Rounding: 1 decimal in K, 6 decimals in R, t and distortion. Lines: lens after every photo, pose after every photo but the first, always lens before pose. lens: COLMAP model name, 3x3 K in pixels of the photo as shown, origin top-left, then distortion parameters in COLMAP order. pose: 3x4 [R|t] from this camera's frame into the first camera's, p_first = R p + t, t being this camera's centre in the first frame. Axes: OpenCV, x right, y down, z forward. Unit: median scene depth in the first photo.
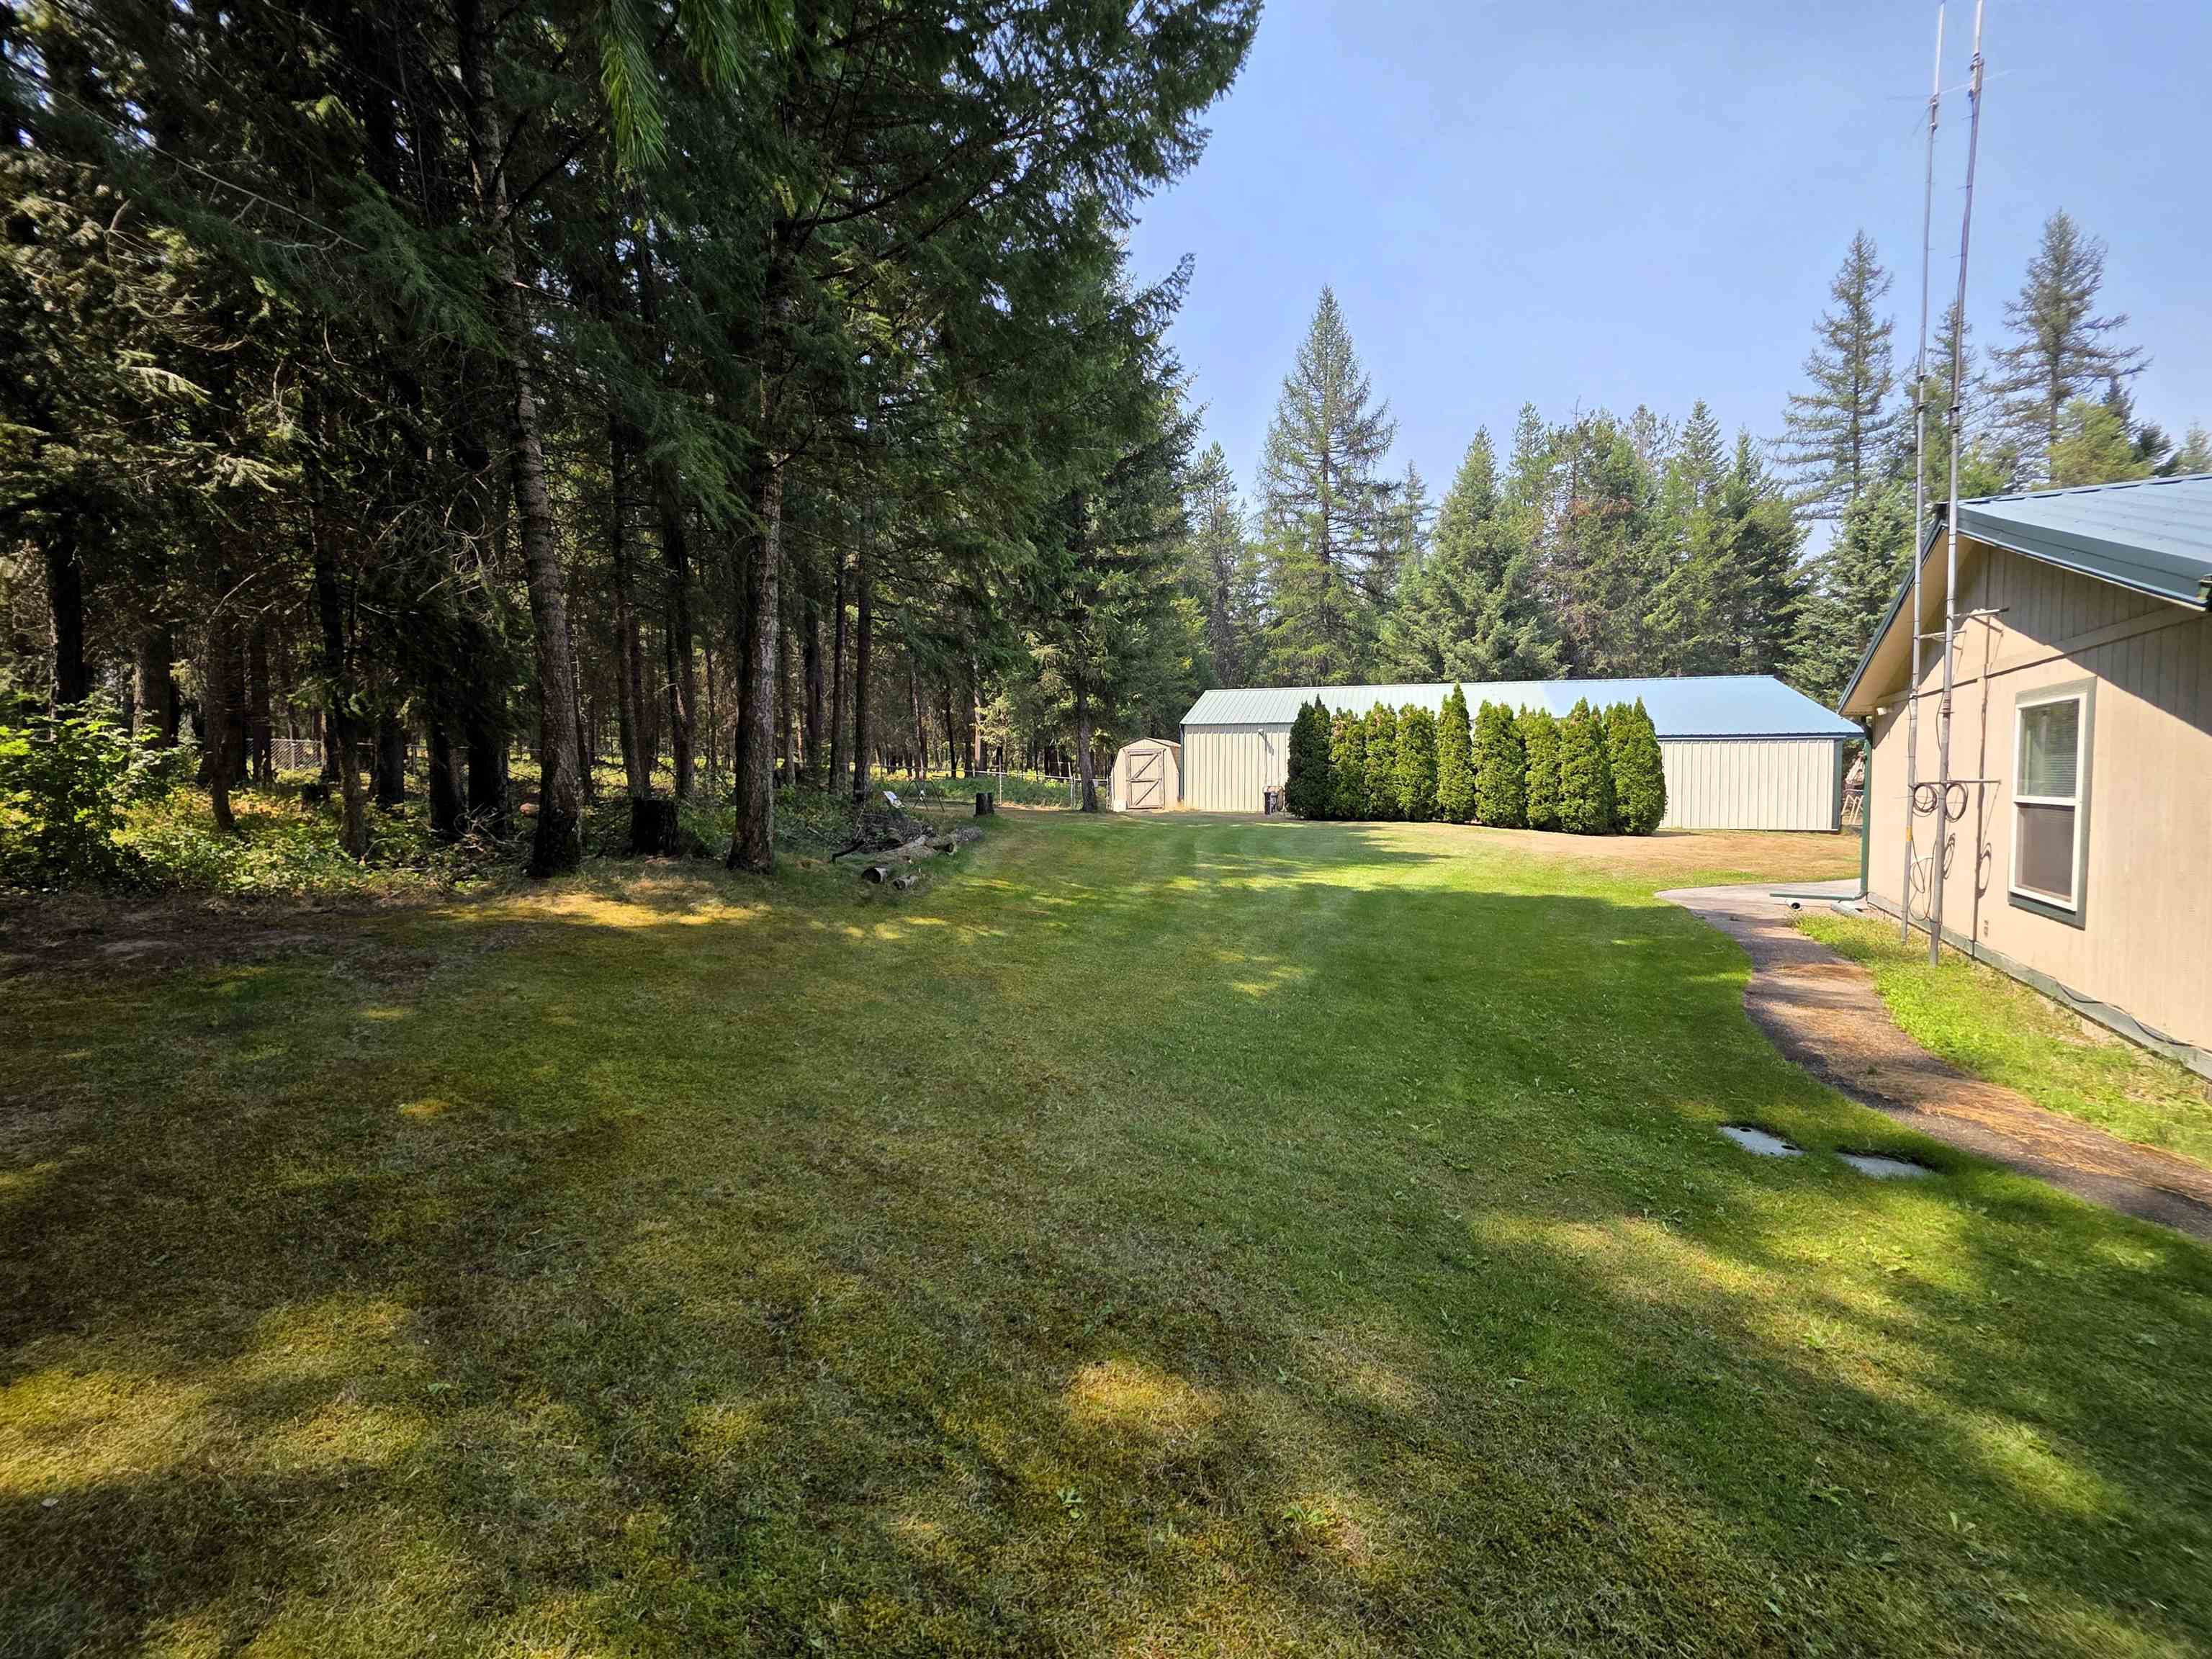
lens RADIAL K [[888.3, 0, 1106.2], [0, 888.3, 822.4], [0, 0, 1]] dist [0.000639, 0.000221]
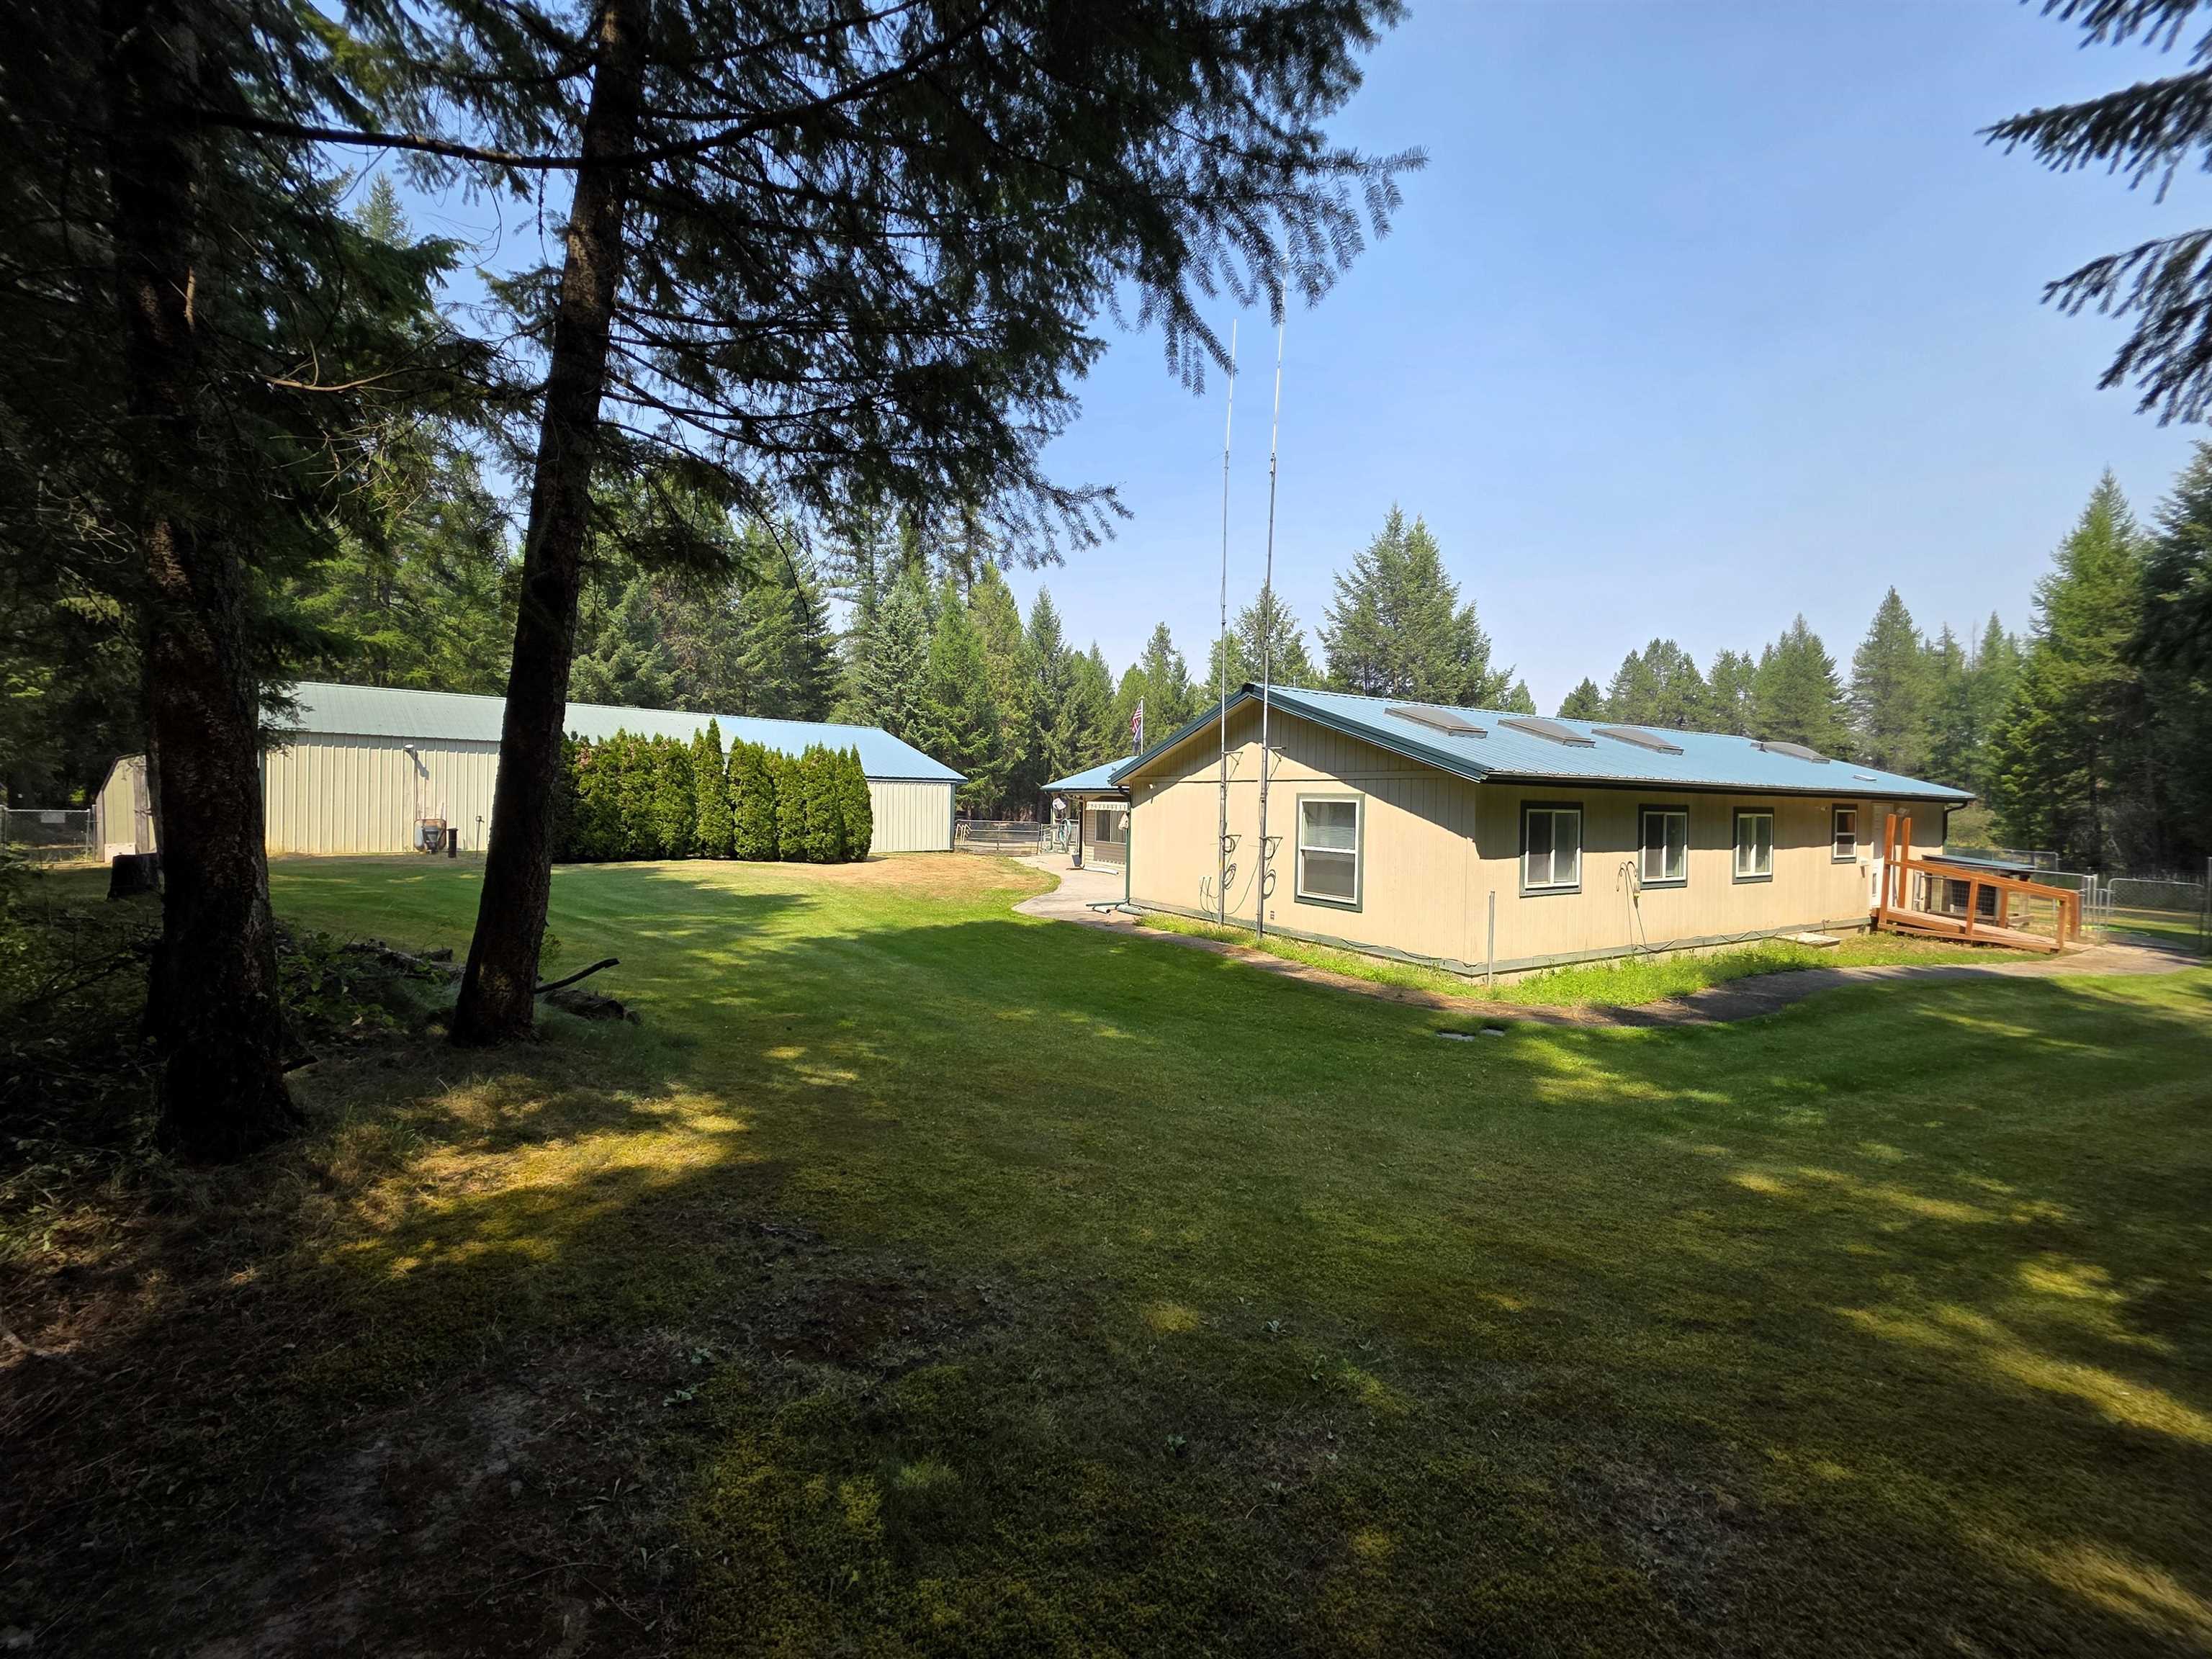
lens RADIAL K [[888.3, 0, 1105.7], [0, 888.3, 829.8], [0, 0, 1]] dist [0.000639, 0.000221]
pose [[0.465117, -0.022748, 0.884957, -0.286253], [0.026850, 0.999572, 0.011582, -0.031806], [-0.884842, 0.018374, 0.465529, 0.151804]]
